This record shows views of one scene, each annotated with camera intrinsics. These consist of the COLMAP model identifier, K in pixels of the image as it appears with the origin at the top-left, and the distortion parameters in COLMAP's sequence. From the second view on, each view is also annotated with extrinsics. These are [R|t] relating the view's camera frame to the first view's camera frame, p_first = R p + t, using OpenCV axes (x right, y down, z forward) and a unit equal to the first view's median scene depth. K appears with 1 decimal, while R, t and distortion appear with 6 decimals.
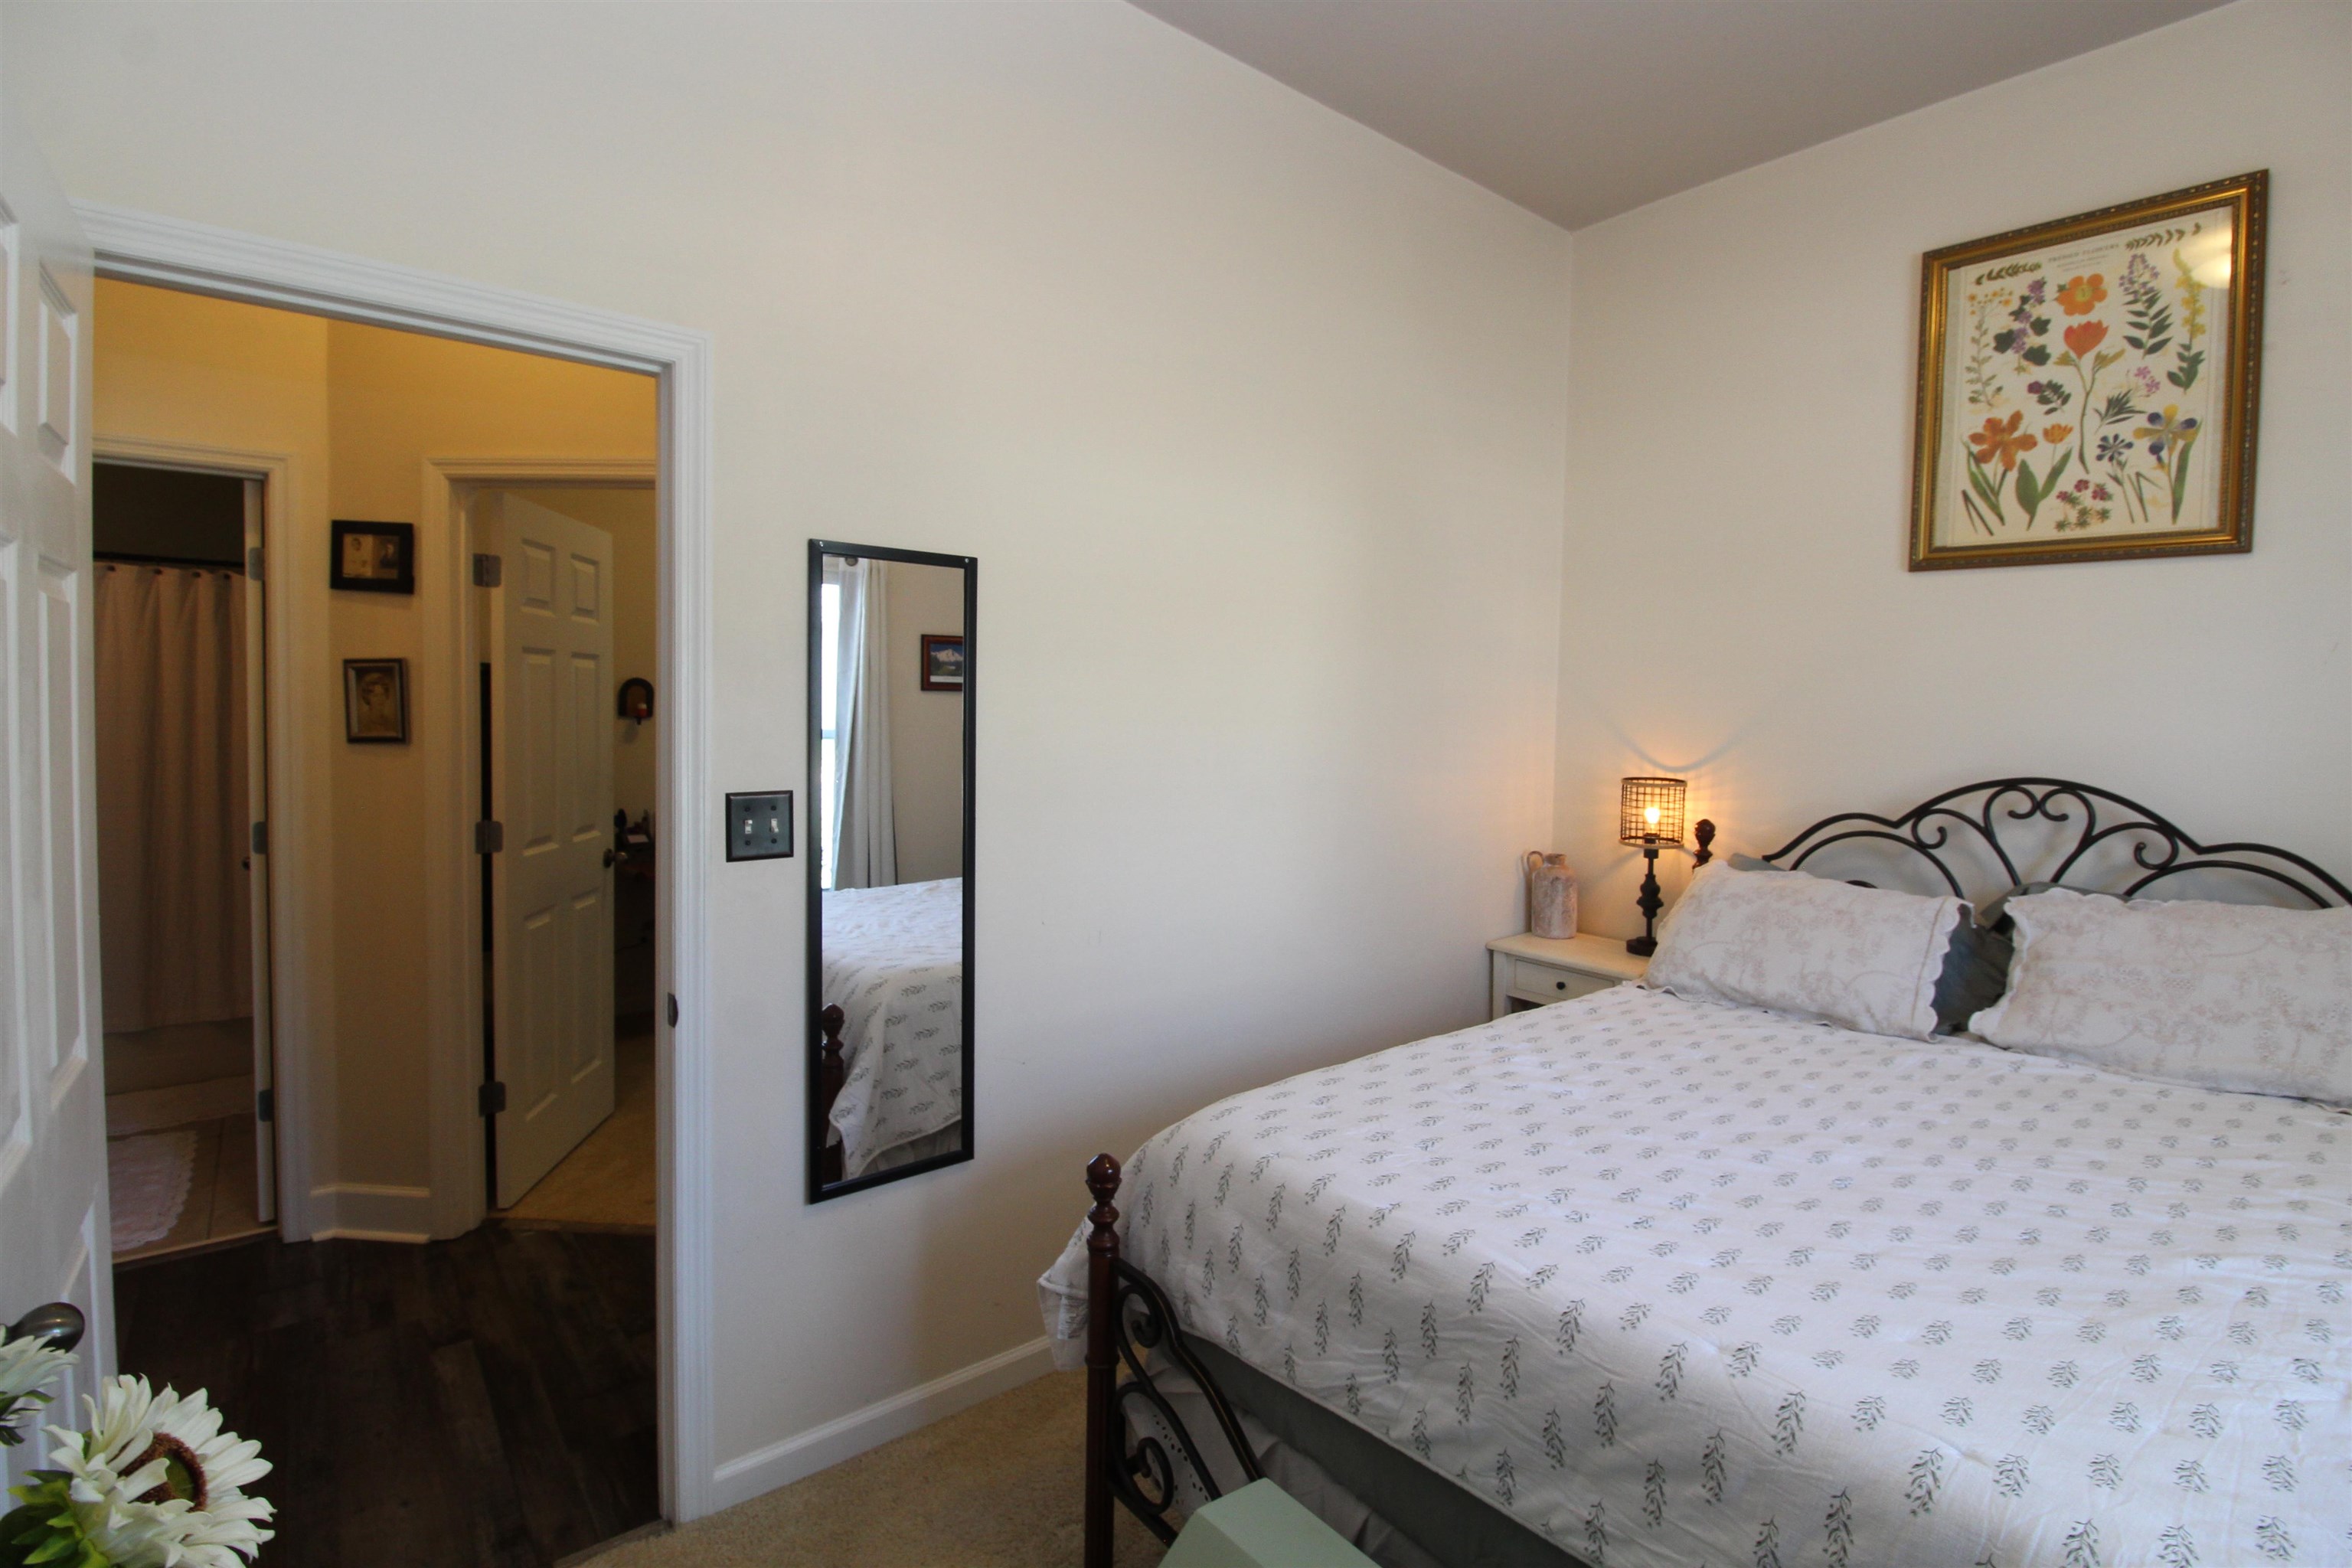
lens RADIAL K [[1089.0, 0, 1189.0], [0, 1089.0, 779.6], [0, 0, 1]] dist [0.000126, -0.012547]
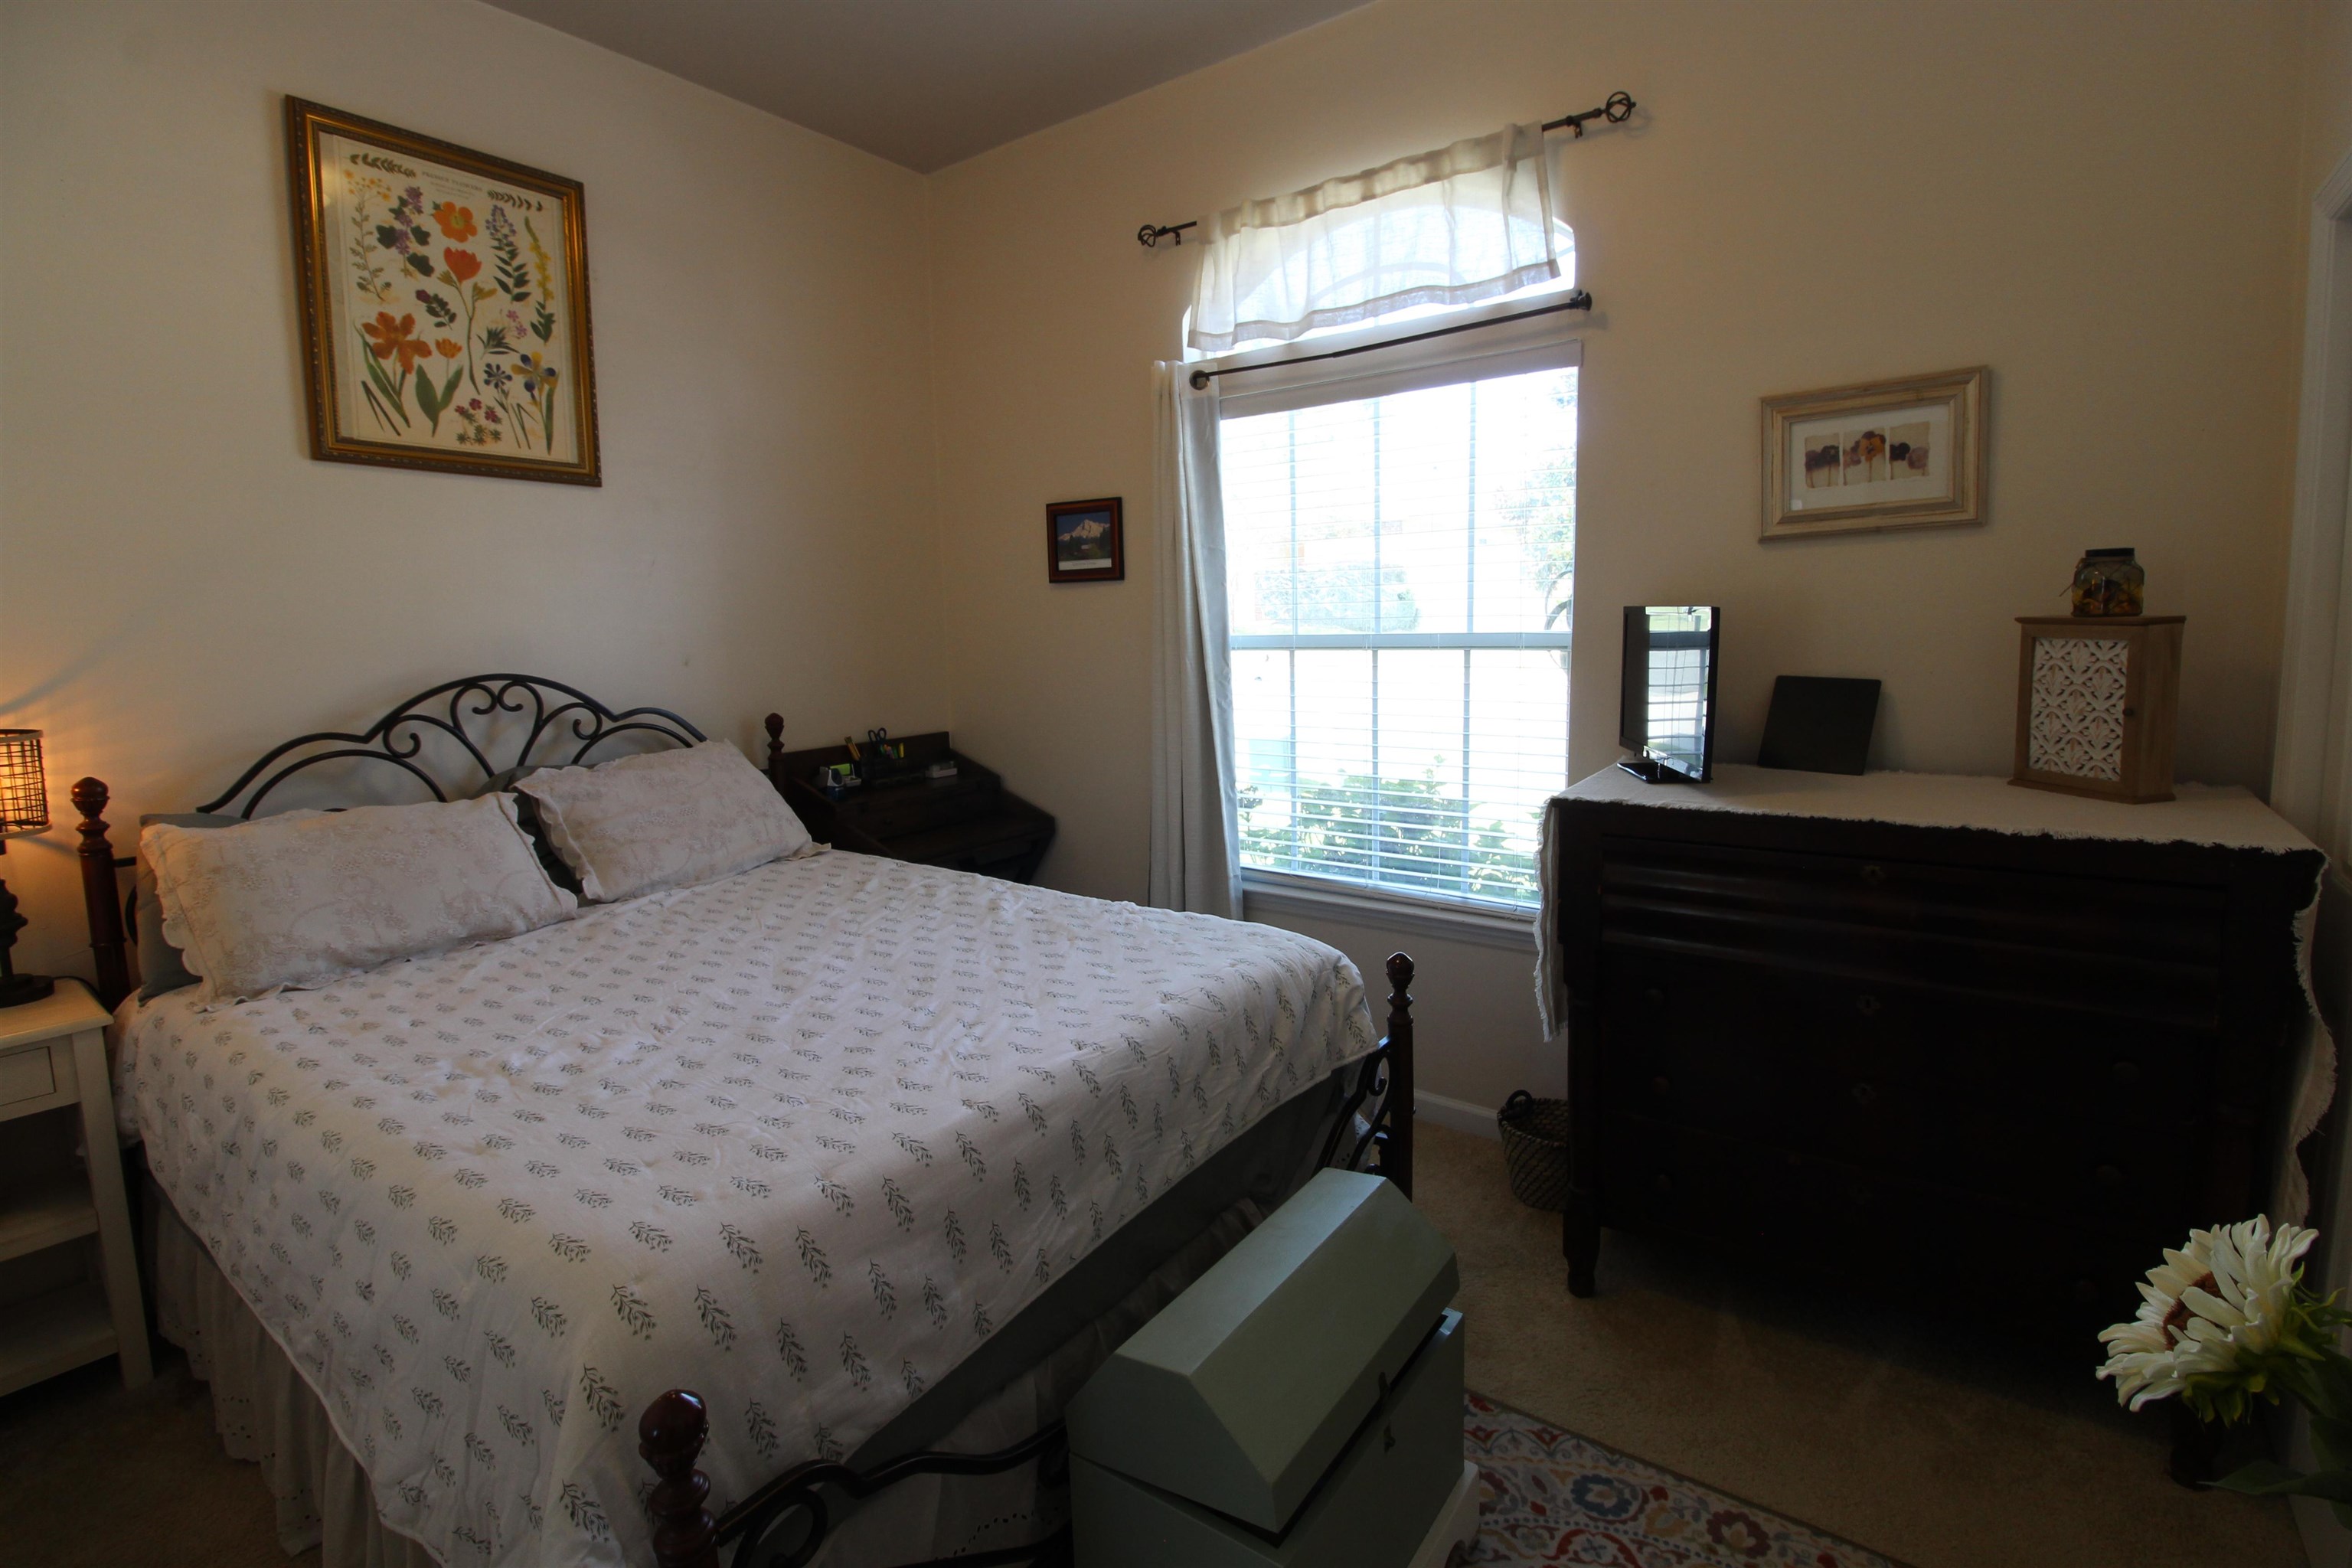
lens RADIAL K [[1089.0, 0, 1192.9], [0, 1089.0, 775.3], [0, 0, 1]] dist [0.000126, -0.012547]
pose [[-0.251822, -0.145933, 0.956707, -0.462710], [0.082622, 0.981714, 0.171495, -0.031772], [-0.964240, 0.122232, -0.235160, 0.604228]]
